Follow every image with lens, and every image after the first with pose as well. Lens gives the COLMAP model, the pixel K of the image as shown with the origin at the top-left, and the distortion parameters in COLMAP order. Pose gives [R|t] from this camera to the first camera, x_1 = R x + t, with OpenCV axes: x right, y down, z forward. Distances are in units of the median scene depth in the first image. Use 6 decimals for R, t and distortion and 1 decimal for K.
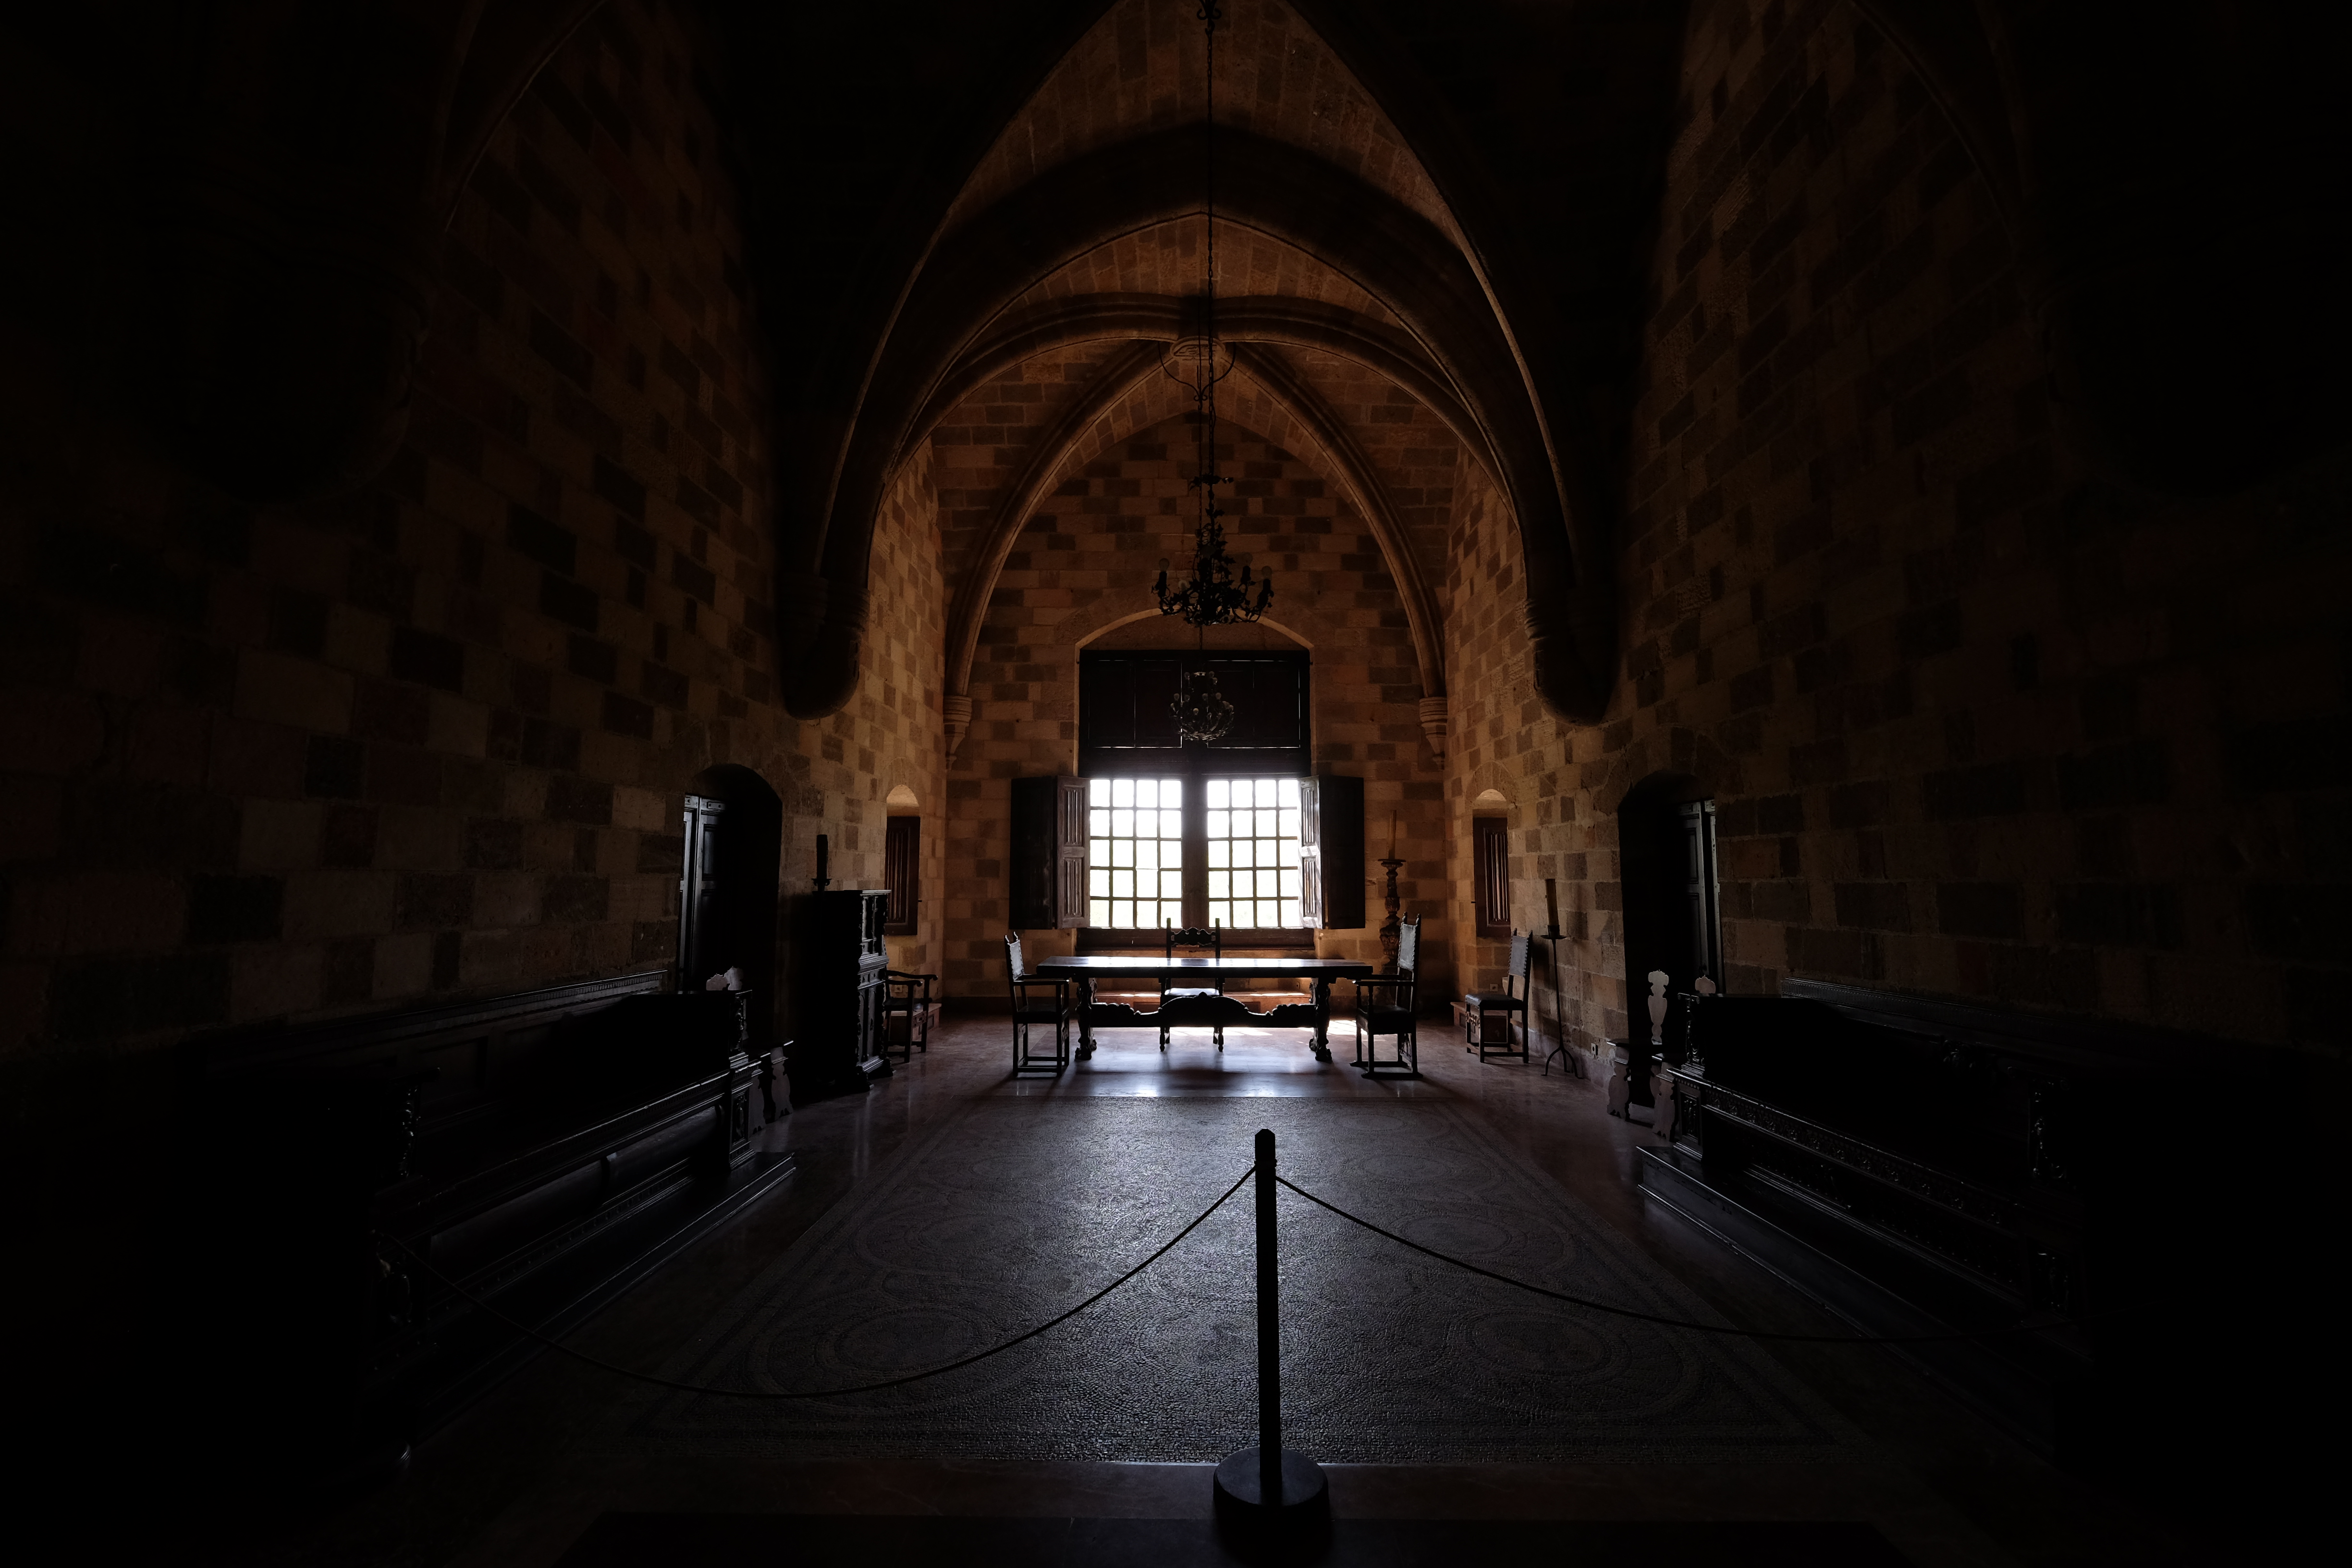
lens RADIAL K [[1014.8, 0, 1174.9], [0, 1014.8, 777.0], [0, 0, 1]] dist [-0.003485, -0.000081]
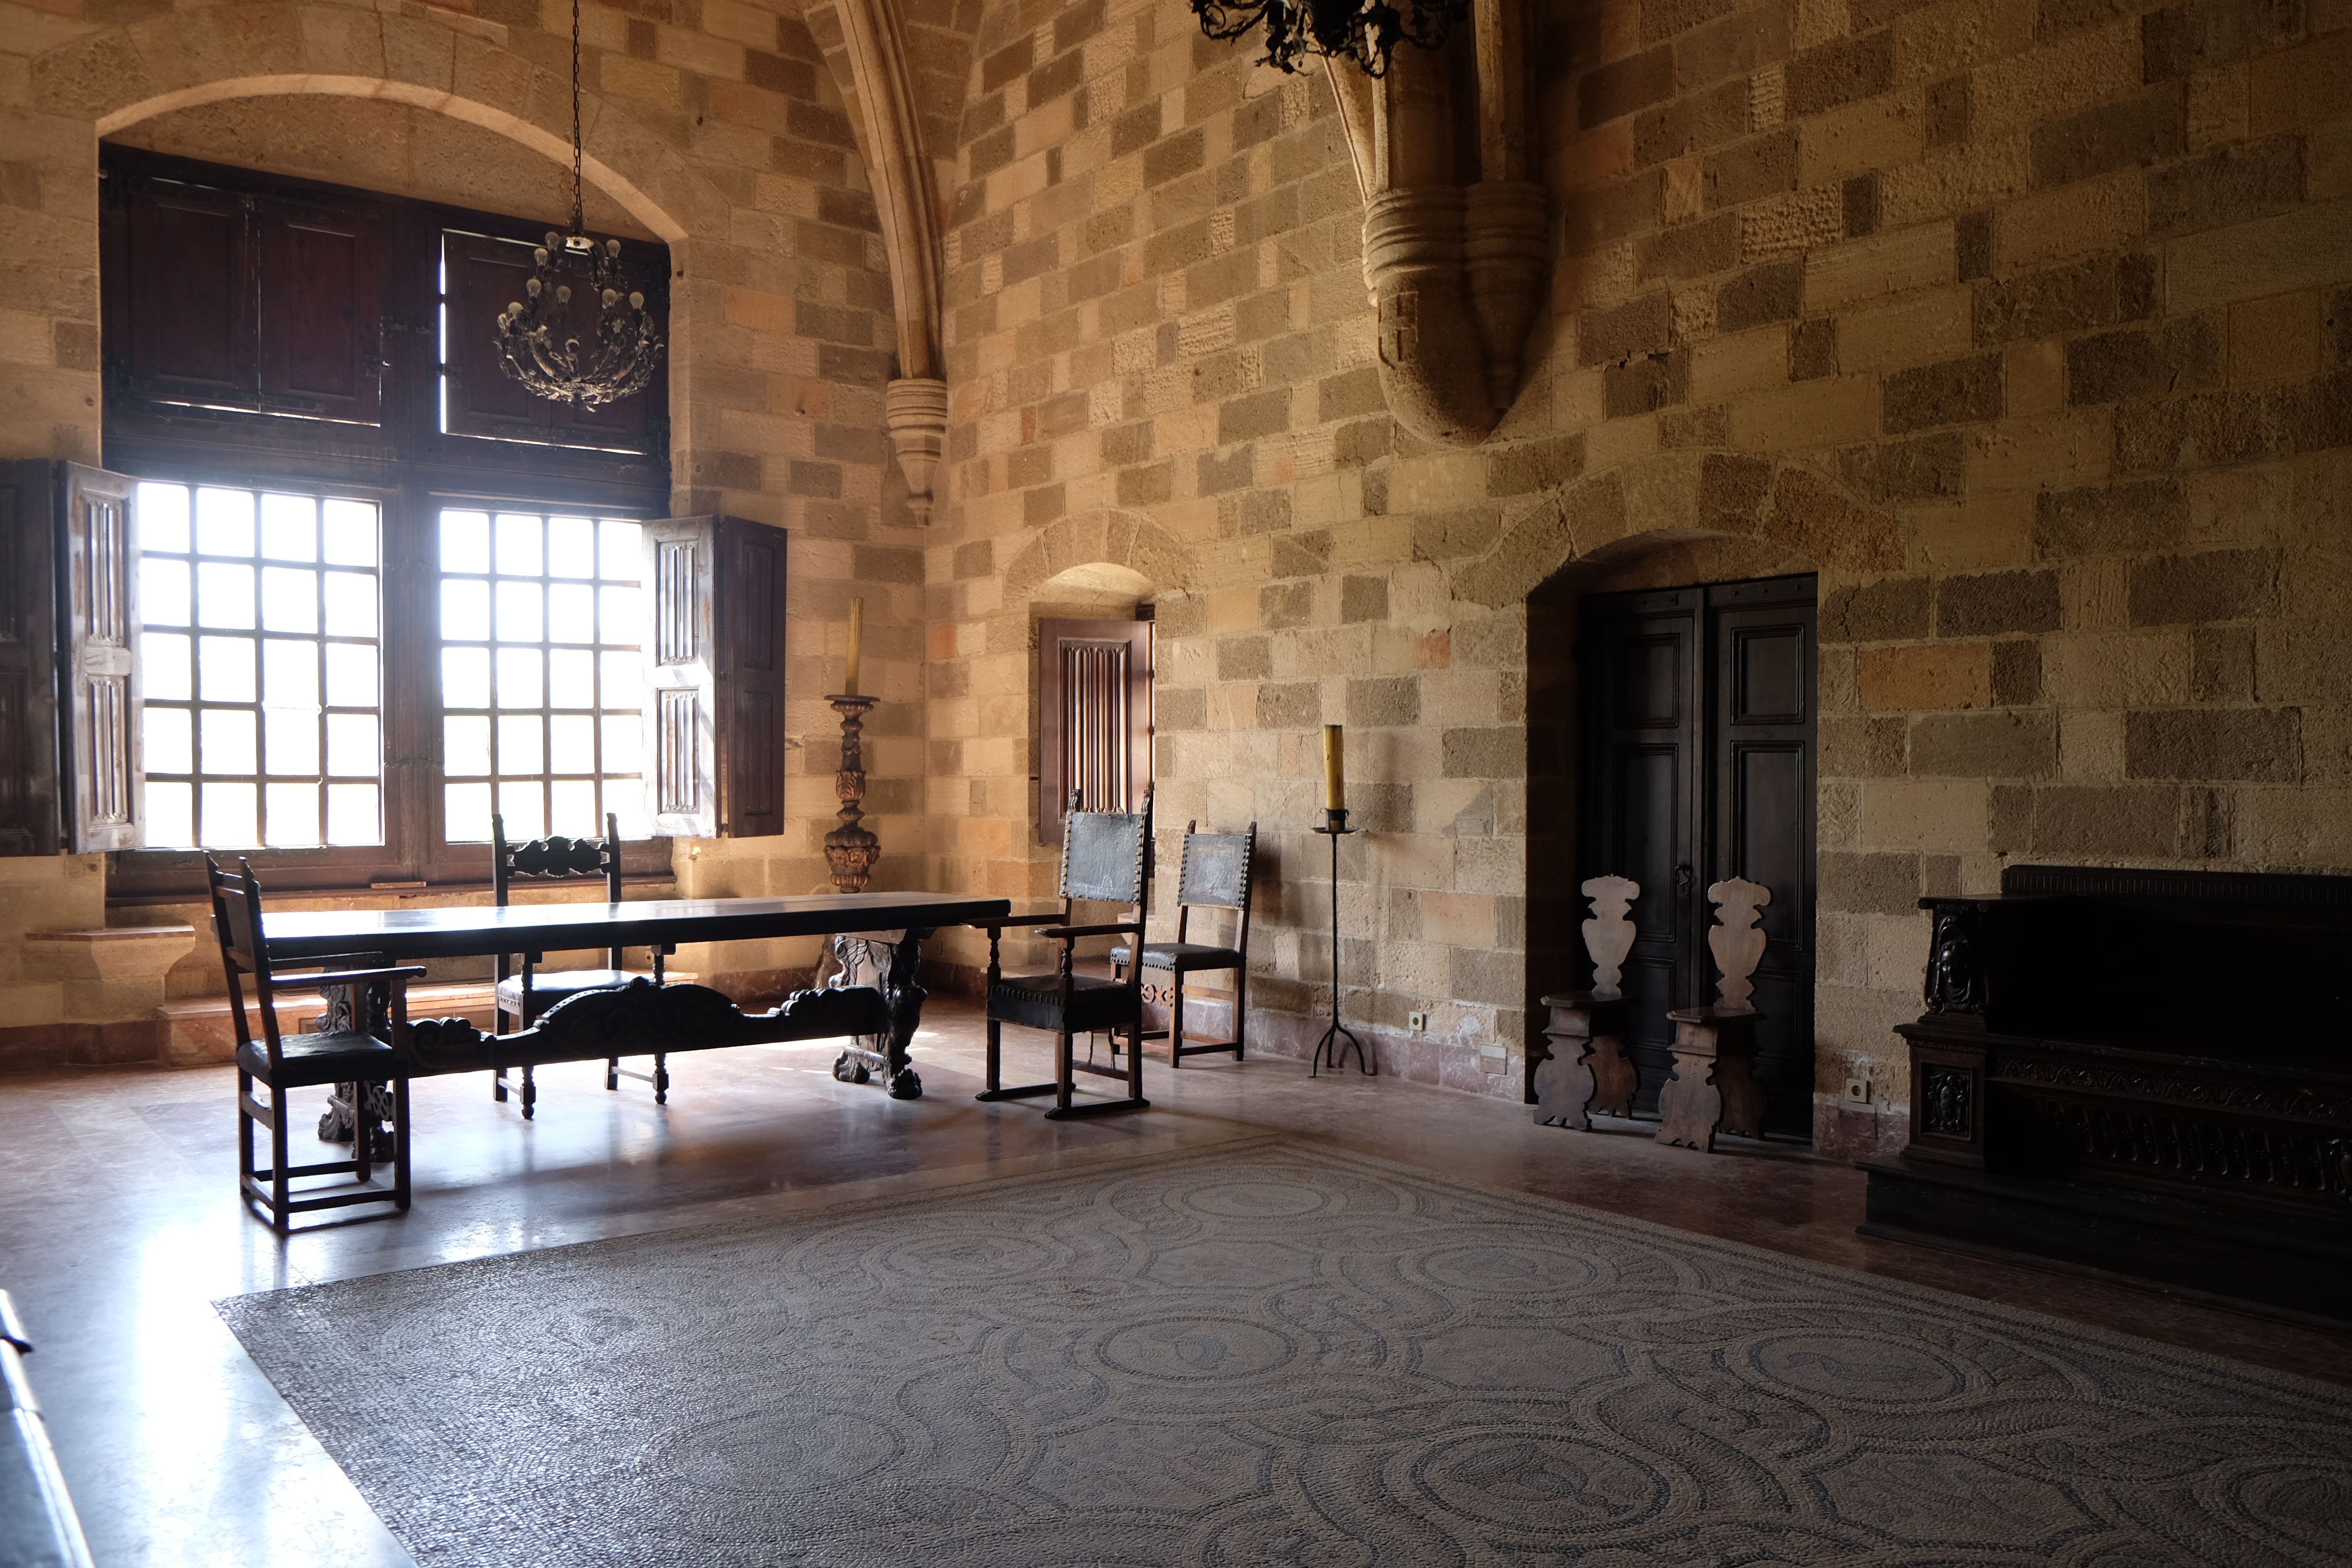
lens RADIAL K [[1827.0, 0, 1181.1], [0, 1827.0, 794.9], [0, 0, 1]] dist [-0.022521, 0.028942]
pose [[0.792645, -0.010070, 0.609601, -0.215399], [-0.060336, 0.993660, 0.094867, 0.035799], [-0.606691, -0.111976, 0.787012, 0.195649]]
